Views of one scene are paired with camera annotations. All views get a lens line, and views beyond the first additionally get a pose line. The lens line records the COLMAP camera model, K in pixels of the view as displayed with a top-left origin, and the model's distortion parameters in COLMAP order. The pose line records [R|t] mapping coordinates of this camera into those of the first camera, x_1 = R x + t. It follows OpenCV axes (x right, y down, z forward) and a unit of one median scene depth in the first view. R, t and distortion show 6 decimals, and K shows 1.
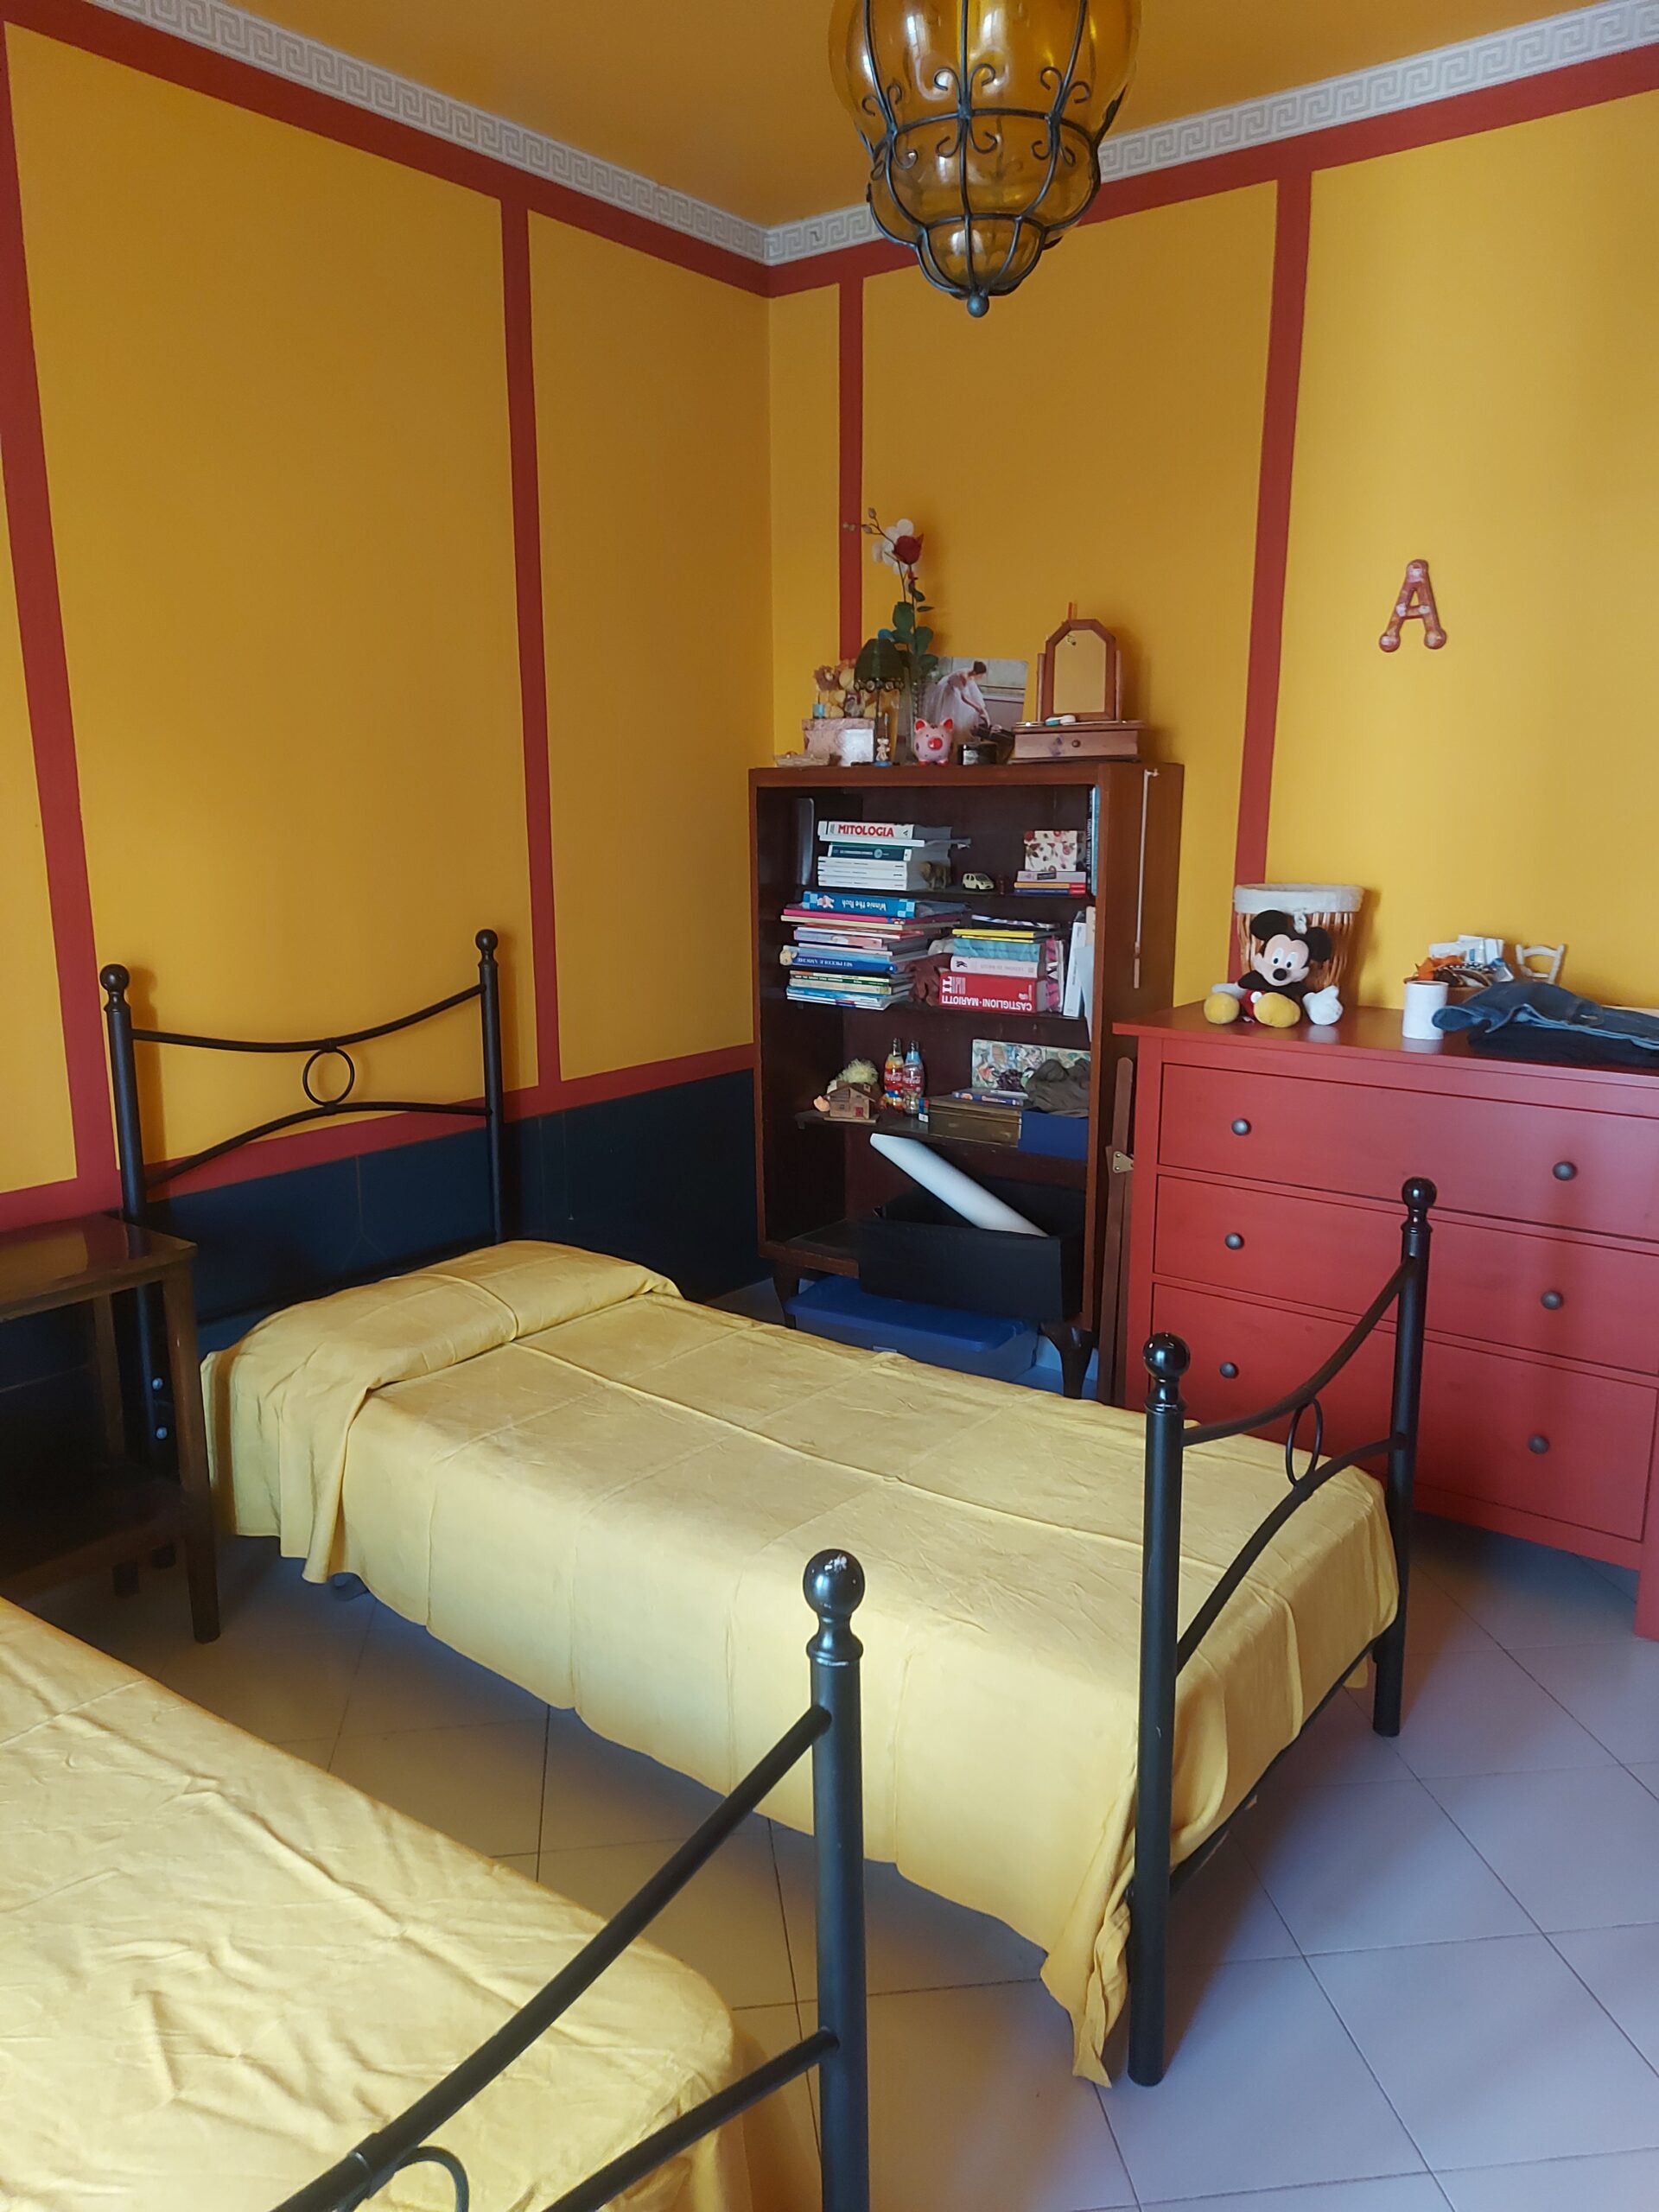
lens RADIAL K [[1574.9, 0, 829.5], [0, 1574.9, 1106.0], [0, 0, 1]] dist [0.082074, -0.072909]
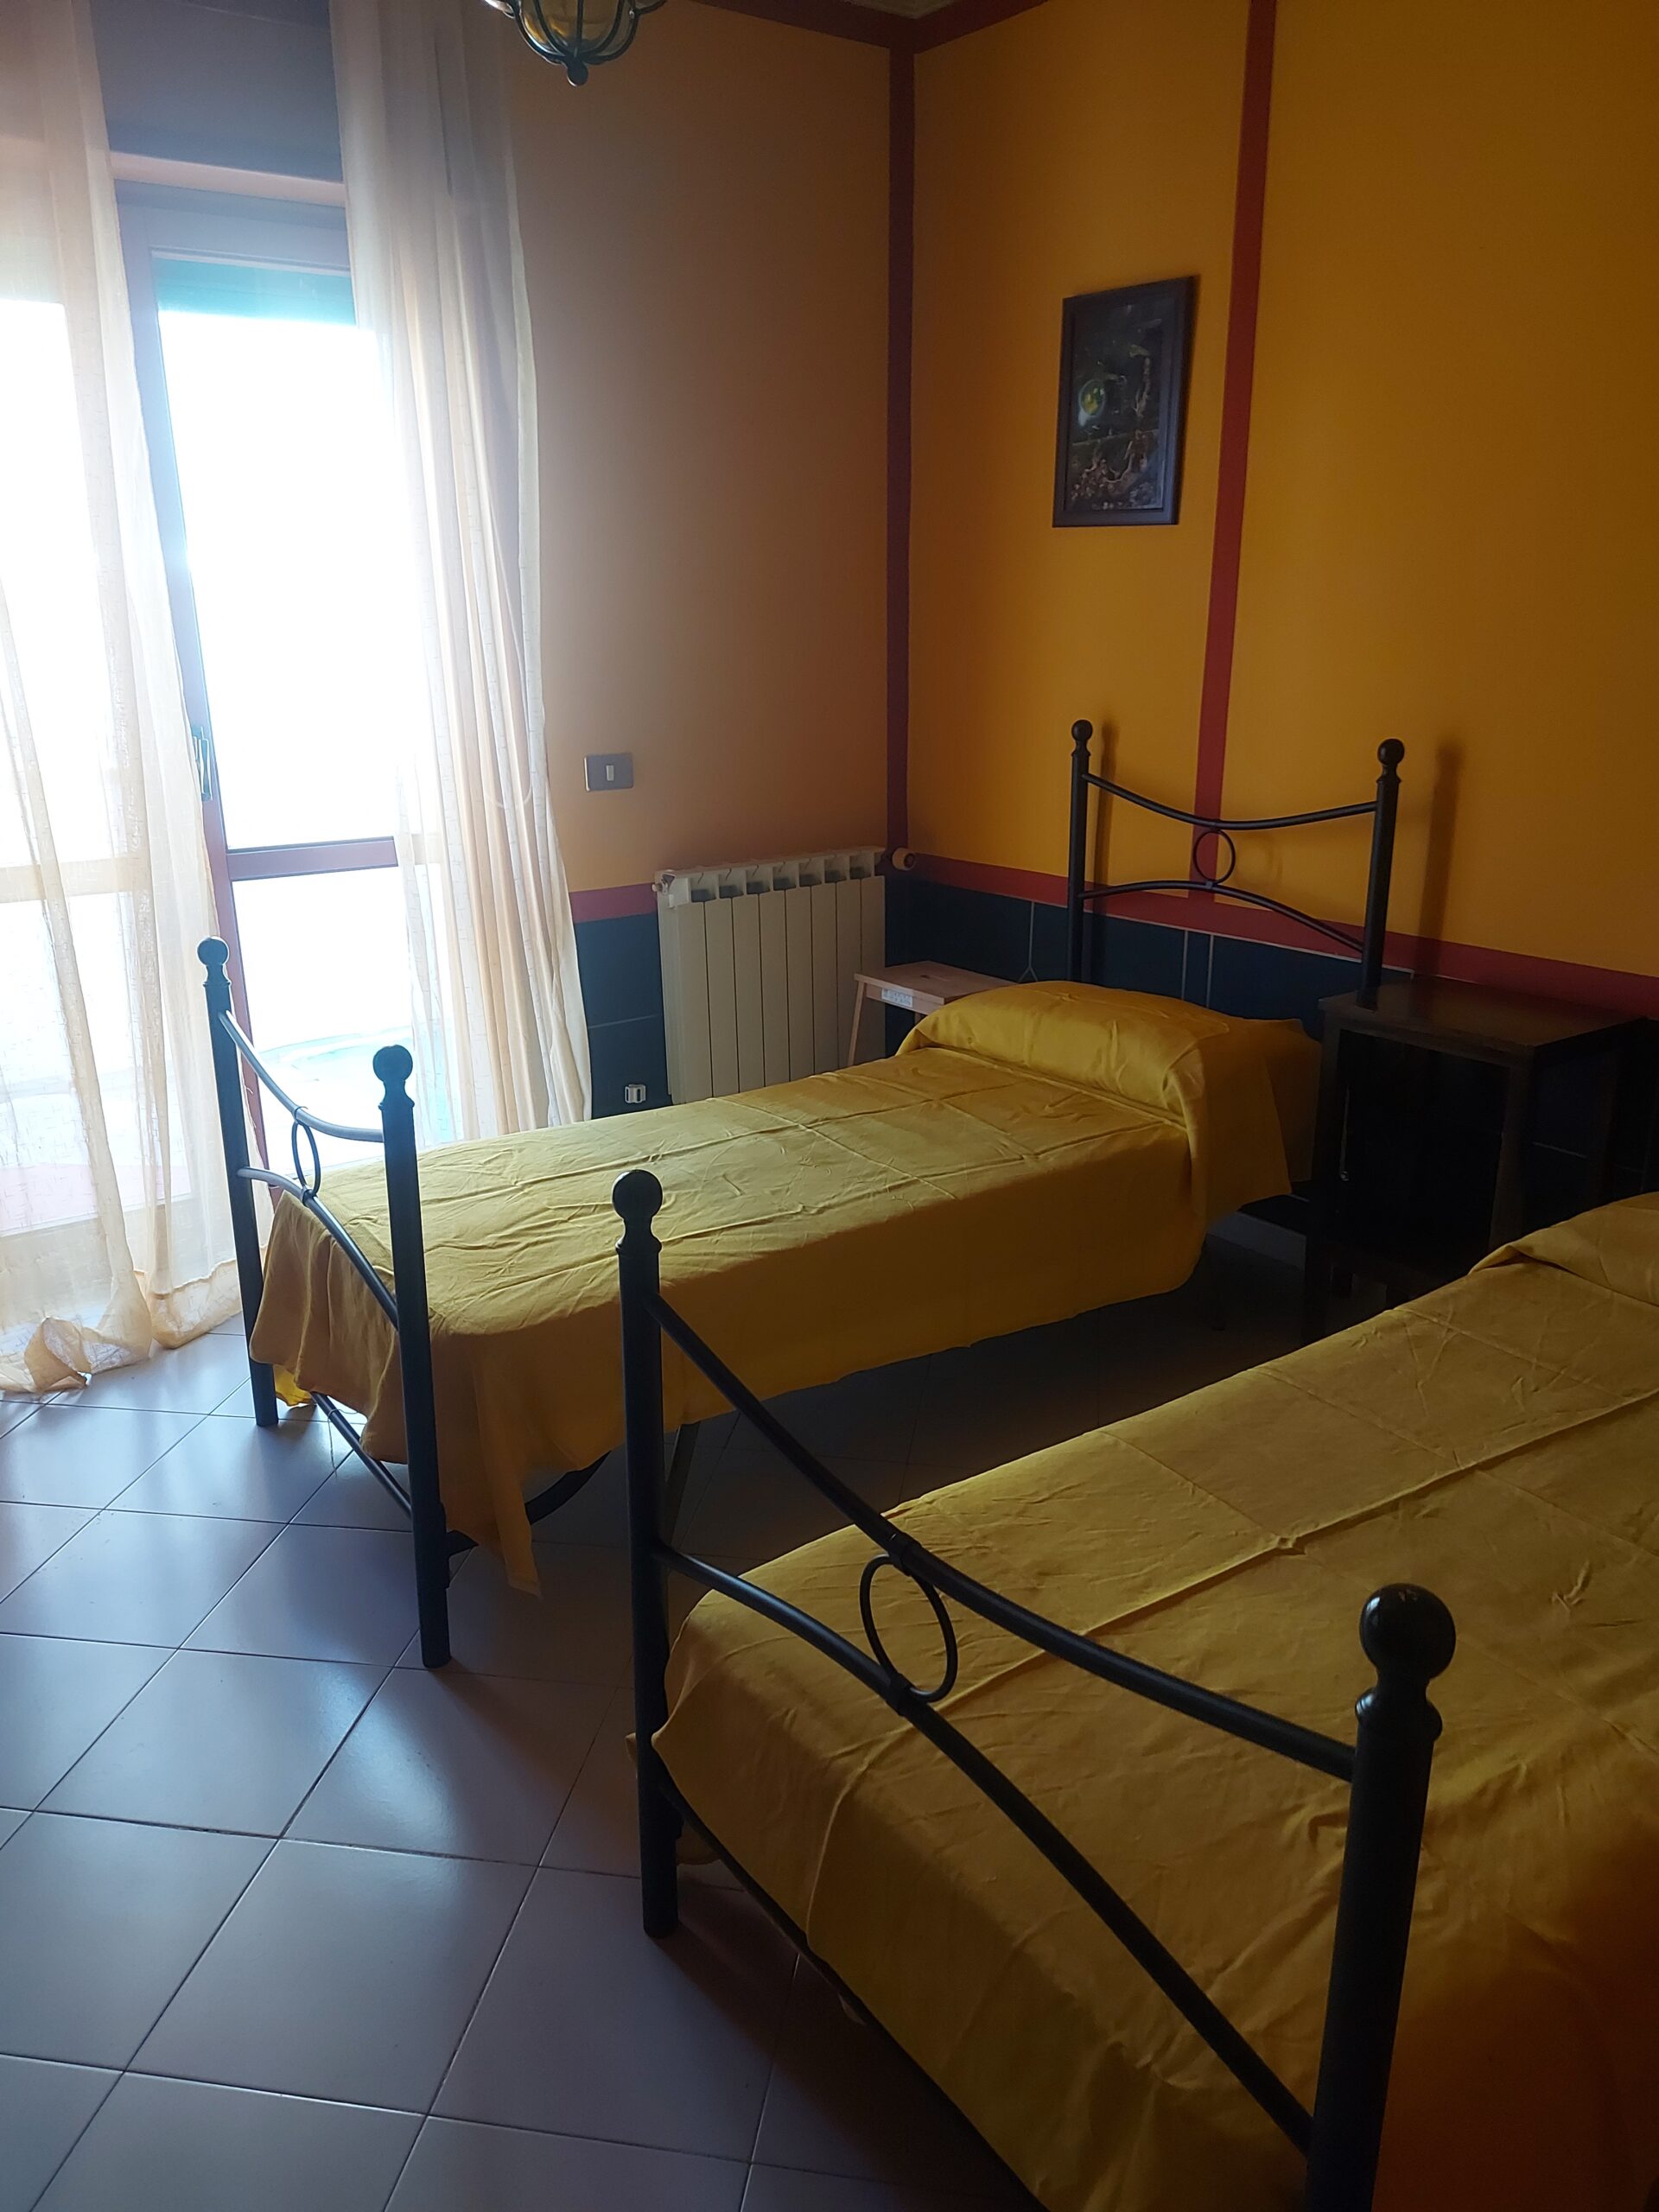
lens RADIAL K [[1574.9, 0, 829.5], [0, 1574.9, 1106.0], [0, 0, 1]] dist [0.082074, -0.072909]
pose [[-0.298007, 0.301605, -0.905664, 0.842130], [-0.163227, 0.918697, 0.359655, -0.217957], [0.940505, 0.255008, -0.224548, 1.075187]]
